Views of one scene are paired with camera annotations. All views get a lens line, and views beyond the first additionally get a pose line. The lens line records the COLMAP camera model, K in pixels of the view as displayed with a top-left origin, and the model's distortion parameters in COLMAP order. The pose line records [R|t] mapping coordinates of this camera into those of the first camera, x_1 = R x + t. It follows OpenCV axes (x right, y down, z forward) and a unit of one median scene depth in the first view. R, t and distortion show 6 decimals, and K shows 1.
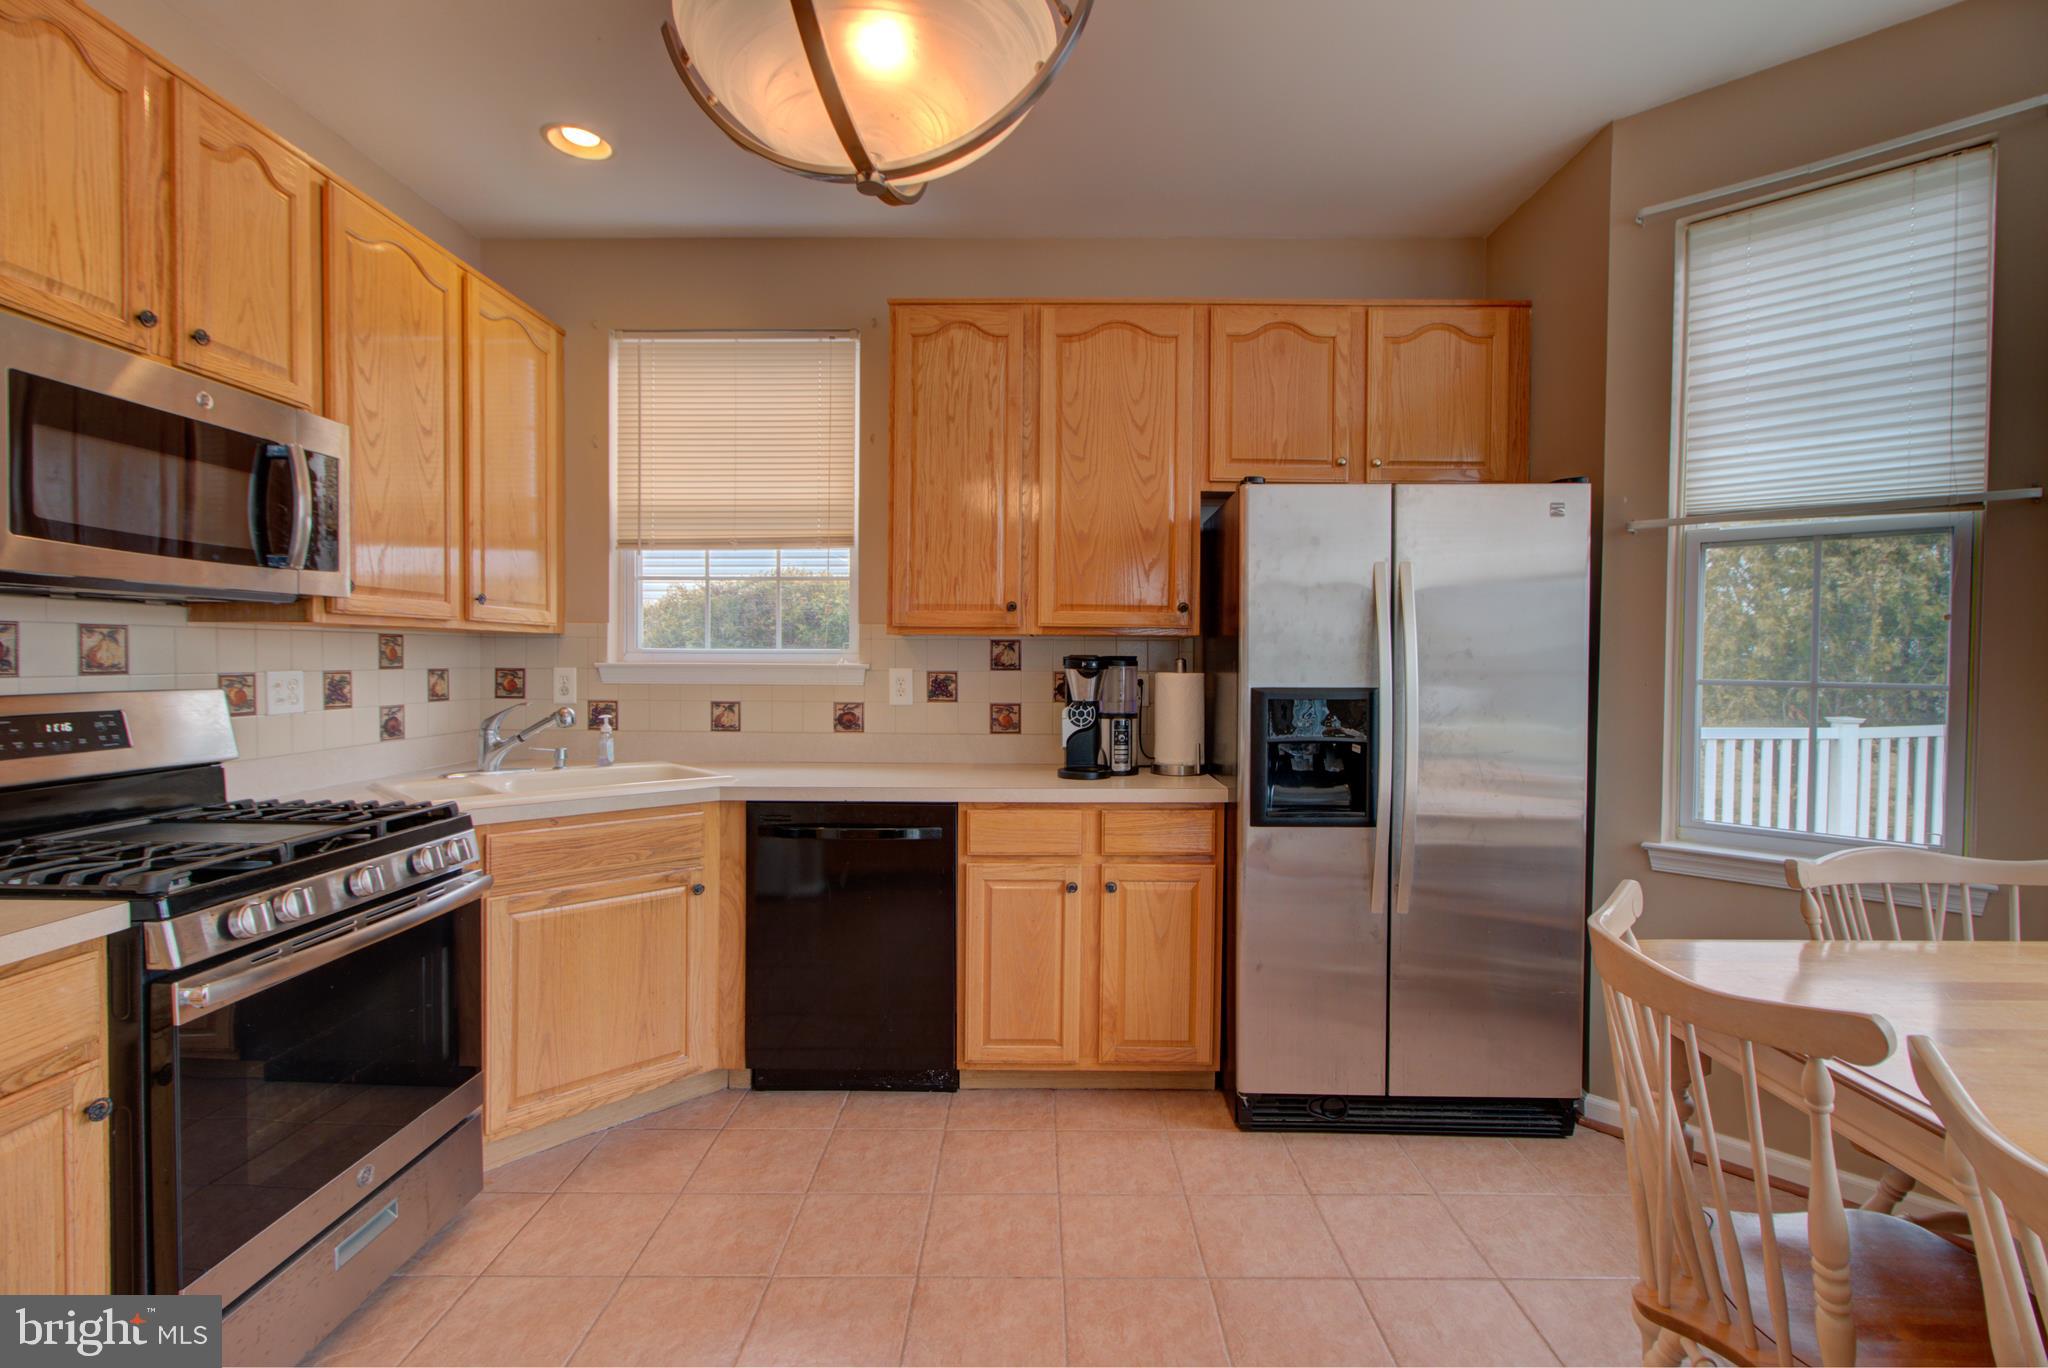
lens RADIAL K [[945.4, 0, 1037.7], [0, 945.4, 678.1], [0, 0, 1]] dist [-0.012384, 0.007546]
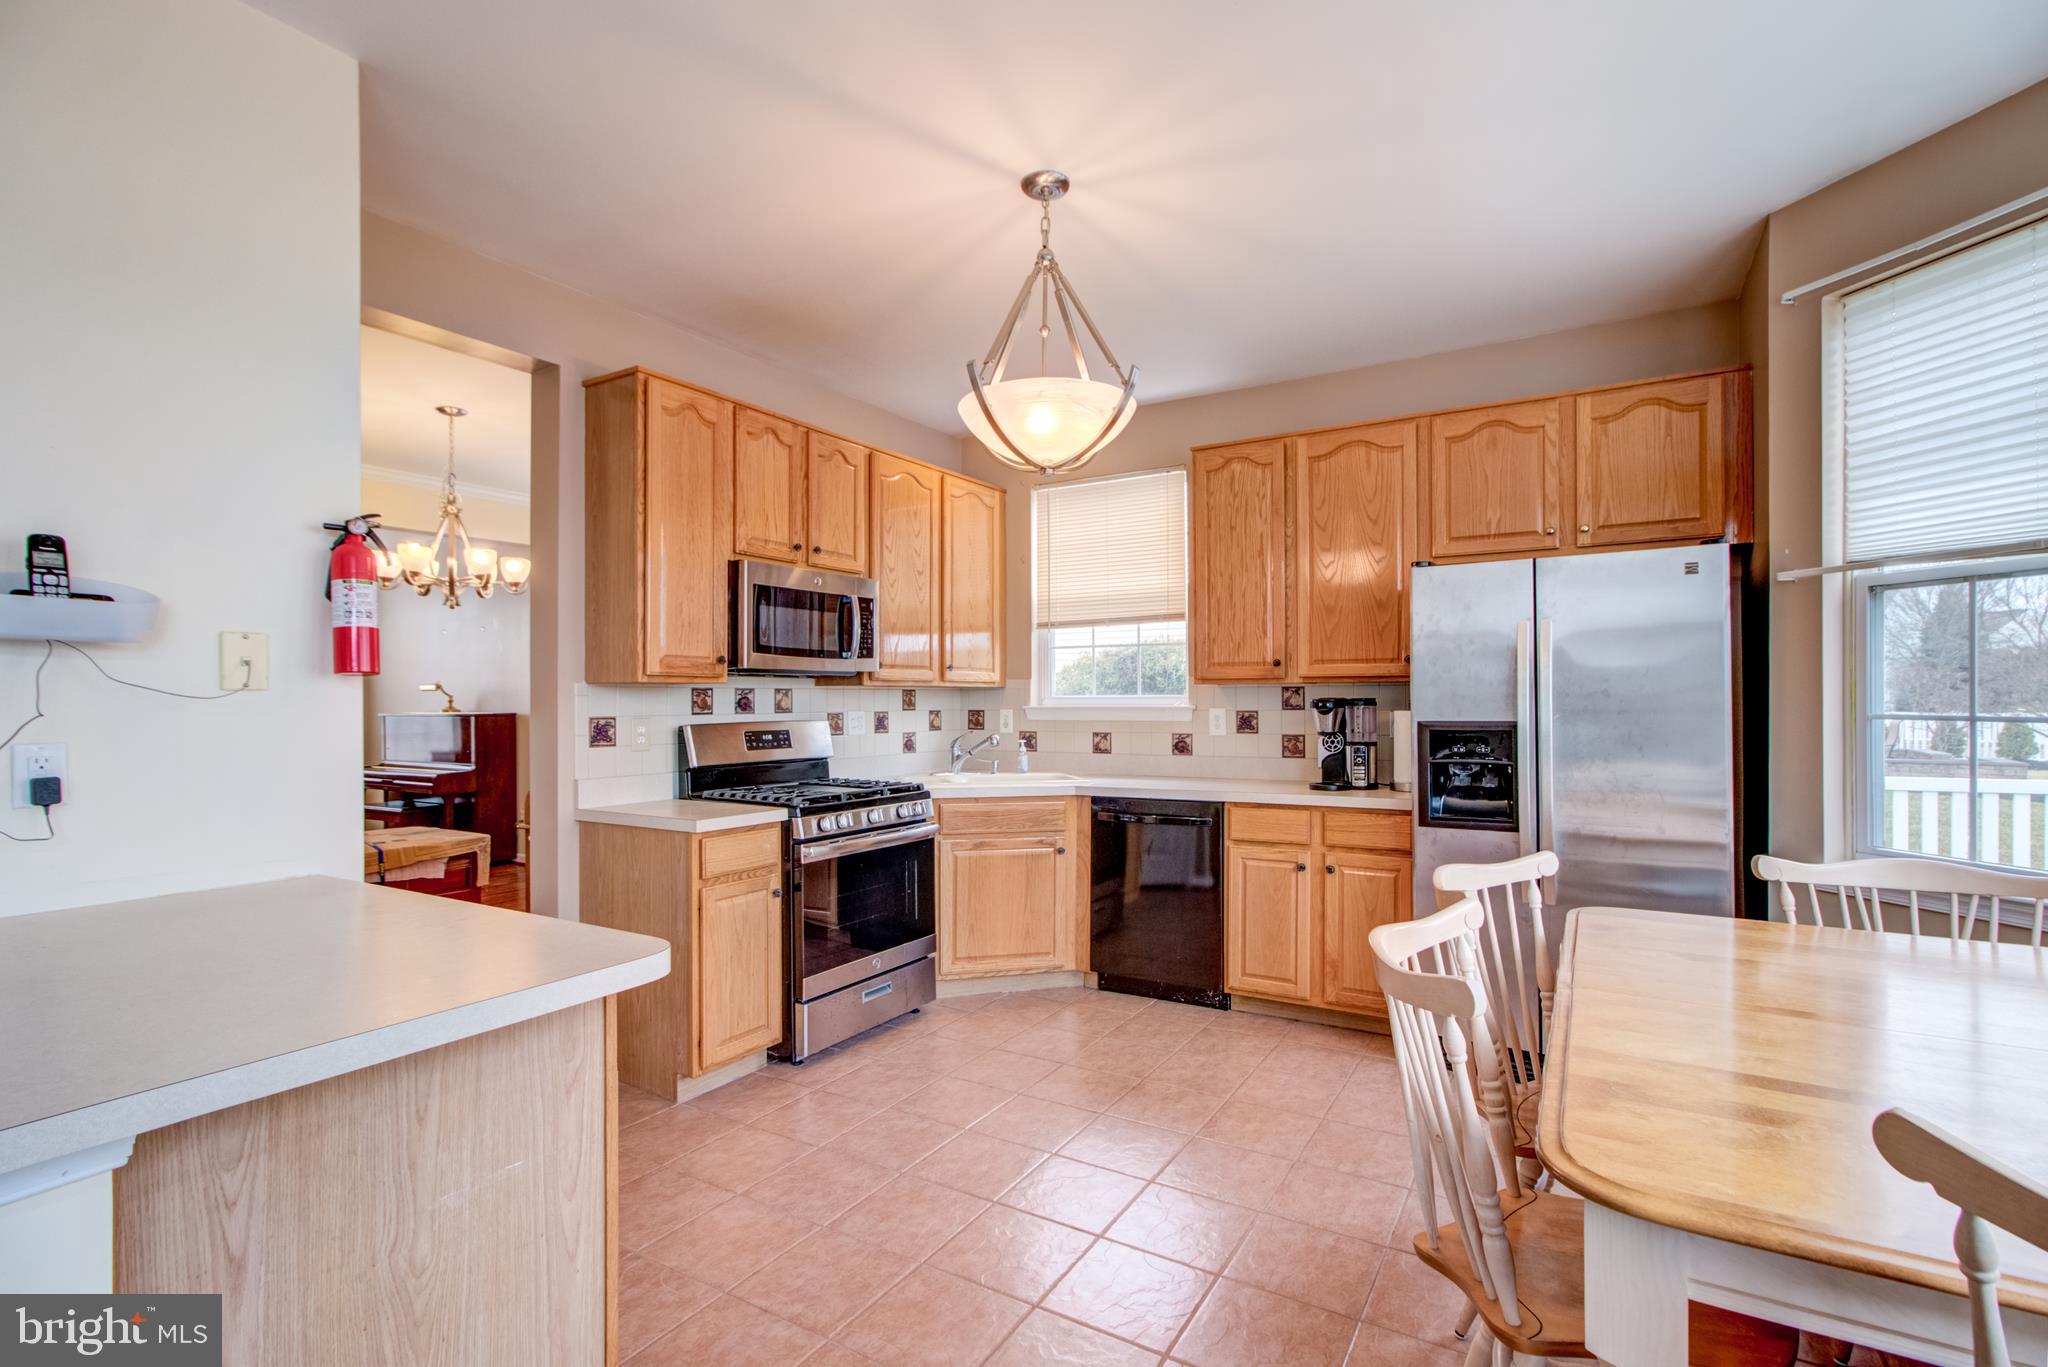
lens RADIAL K [[945.4, 0, 1023.2], [0, 945.4, 702.2], [0, 0, 1]] dist [-0.012384, 0.007546]
pose [[0.855967, -0.009285, -0.516947, 0.414352], [-0.000965, 0.999808, -0.019556, 0.009543], [0.517029, 0.017238, 0.855794, -0.392410]]
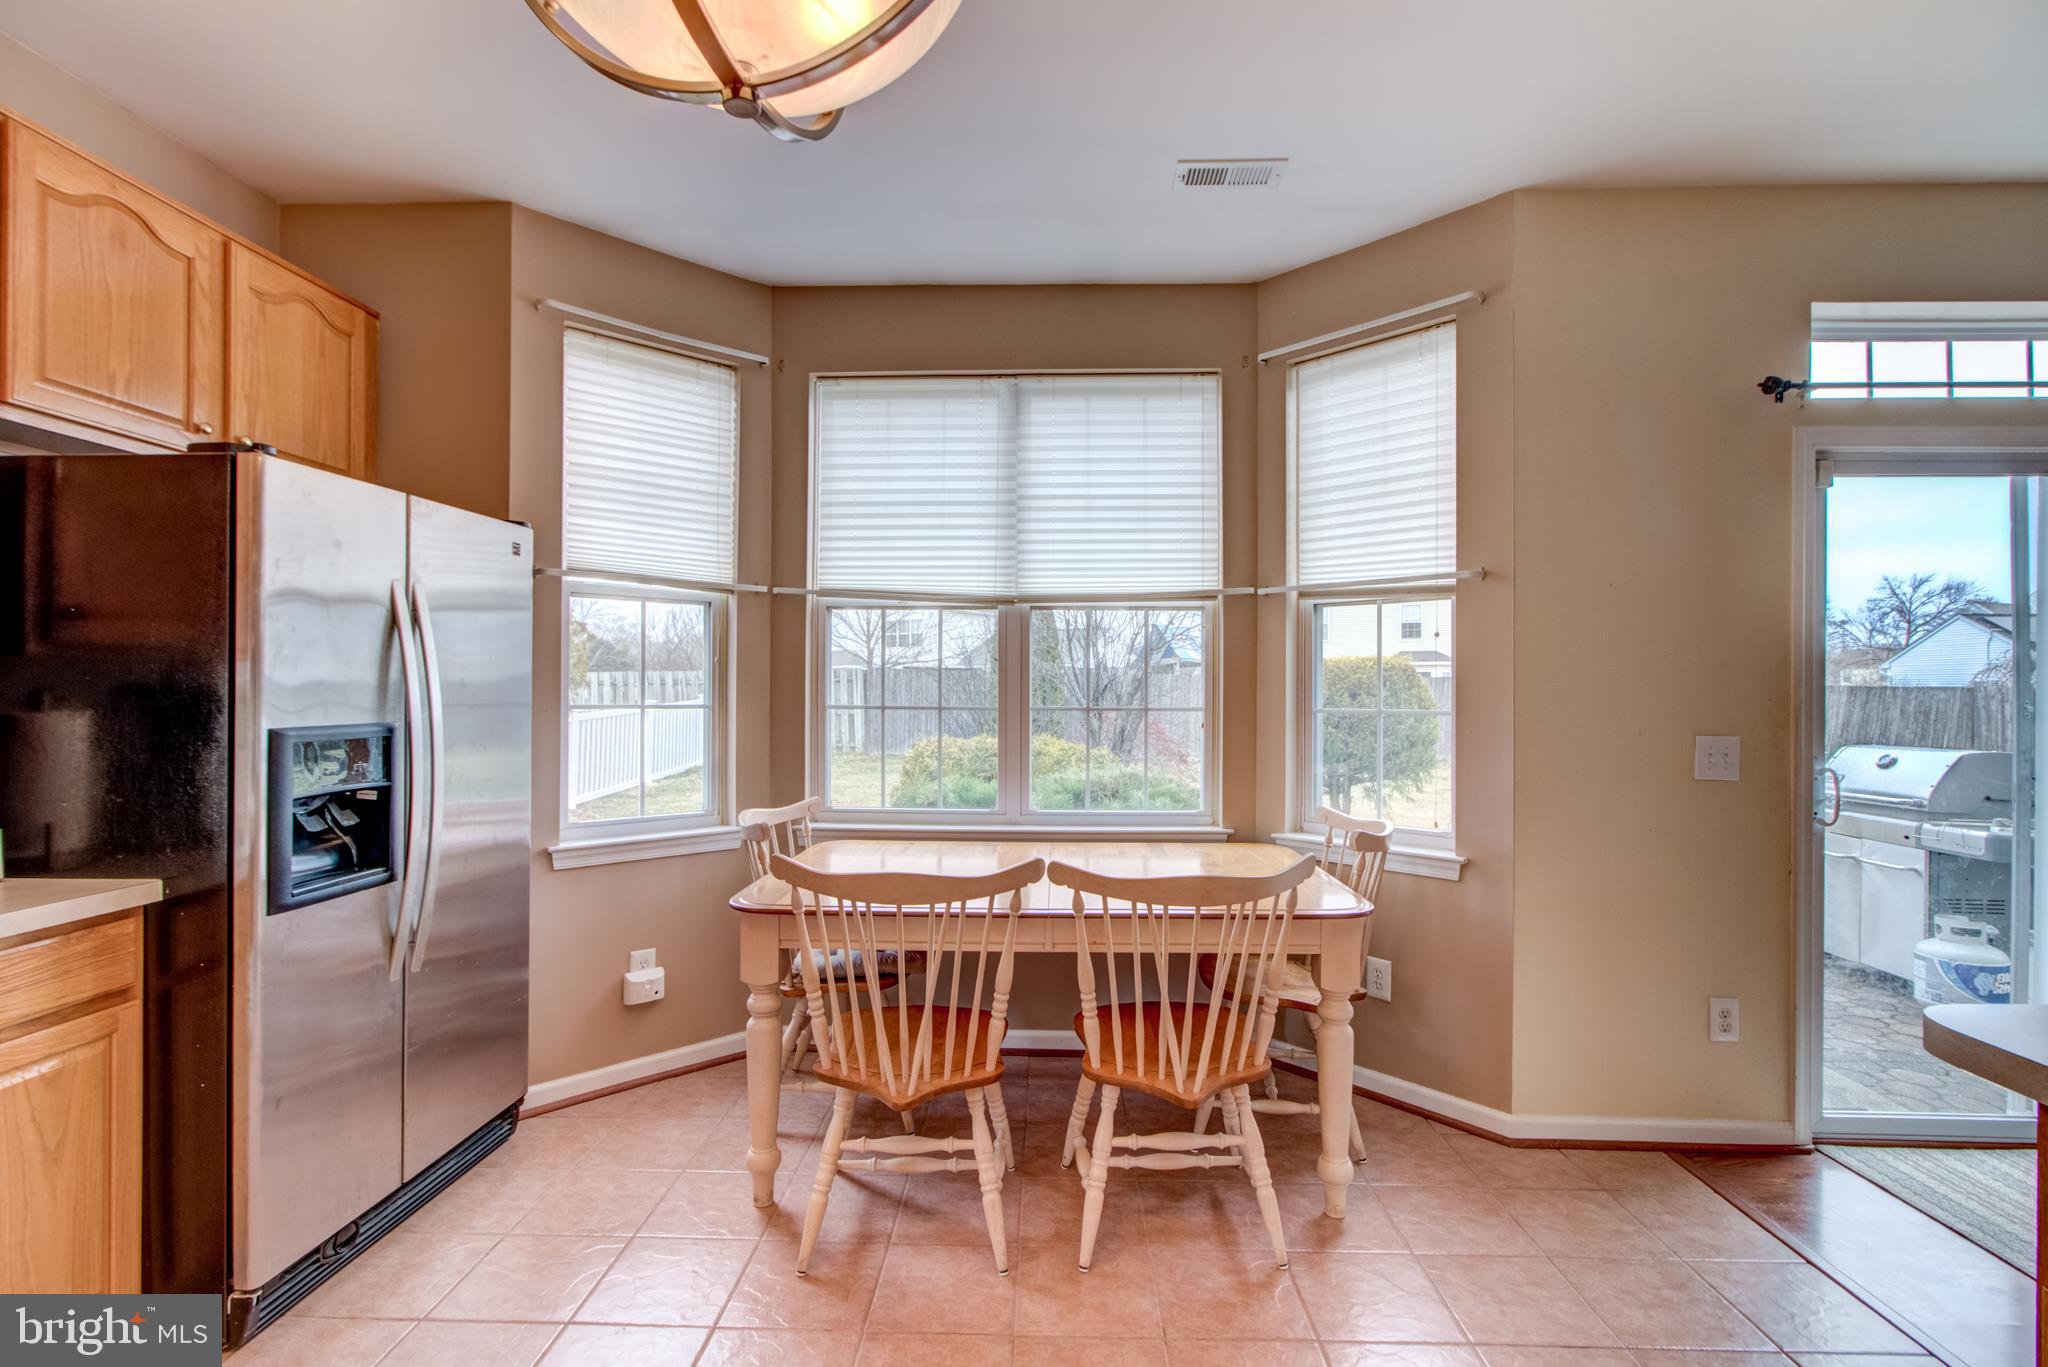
lens RADIAL K [[945.4, 0, 1028.6], [0, 945.4, 679.9], [0, 0, 1]] dist [-0.012384, 0.007546]
pose [[0.034810, 0.004714, 0.999383, -0.465840], [0.013043, 0.999902, -0.005170, -0.015938], [-0.999309, 0.013215, 0.034745, 0.357066]]
